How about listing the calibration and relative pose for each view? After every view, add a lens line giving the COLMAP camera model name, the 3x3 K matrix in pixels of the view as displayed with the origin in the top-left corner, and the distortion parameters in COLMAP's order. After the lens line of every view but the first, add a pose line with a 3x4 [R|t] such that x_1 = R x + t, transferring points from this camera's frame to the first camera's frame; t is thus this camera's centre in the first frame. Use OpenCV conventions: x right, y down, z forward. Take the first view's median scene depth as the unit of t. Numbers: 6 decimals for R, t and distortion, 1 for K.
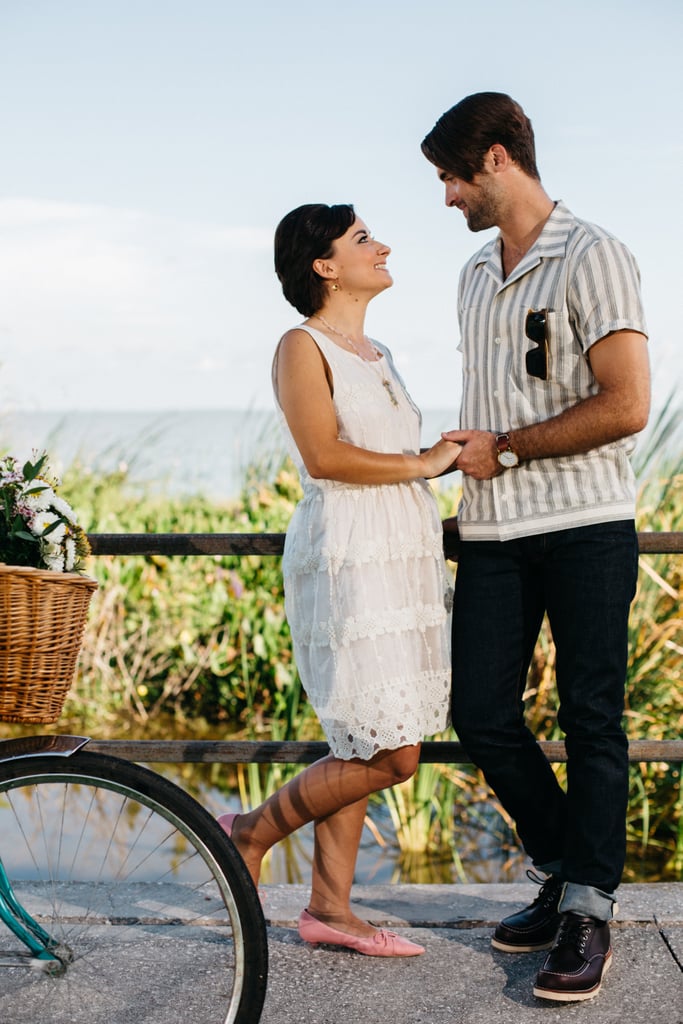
lens RADIAL K [[1823.0, 0, 461.4], [0, 1823.0, 511.9], [0, 0, 1]] dist [0.340591, -2.841233]
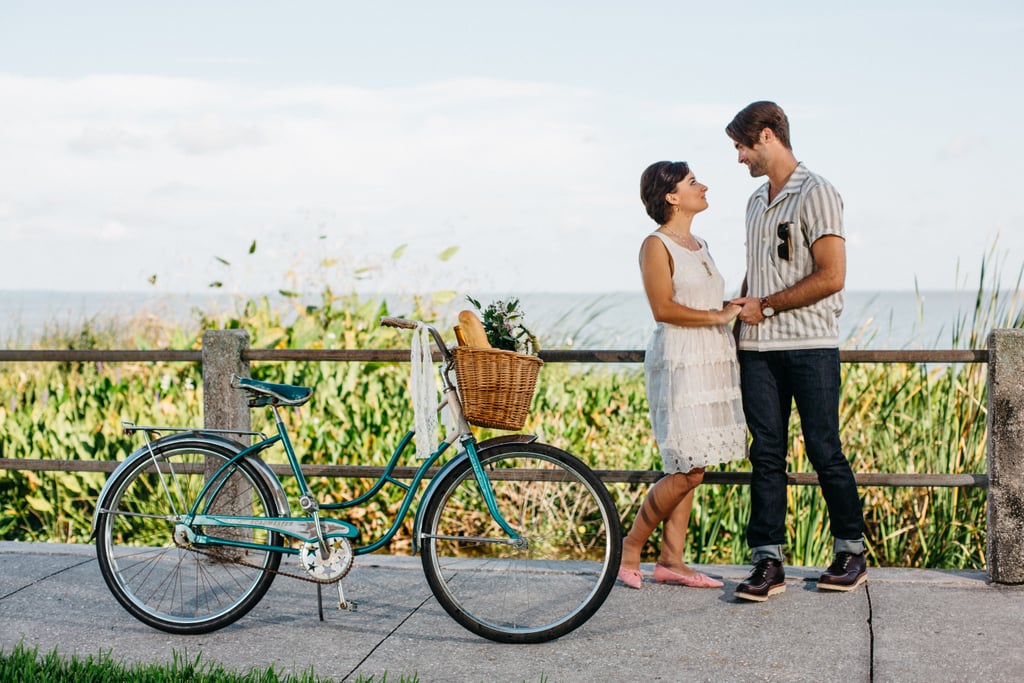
lens RADIAL K [[1765.2, 0, 512.0], [0, 1765.2, 341.5], [0, 0, 1]] dist [-0.028038, -0.055179]
pose [[0.976887, 0.010652, -0.213489, 0.146522], [-0.015900, 0.999612, -0.022882, 0.048150], [0.213162, 0.025748, 0.976678, -0.719977]]
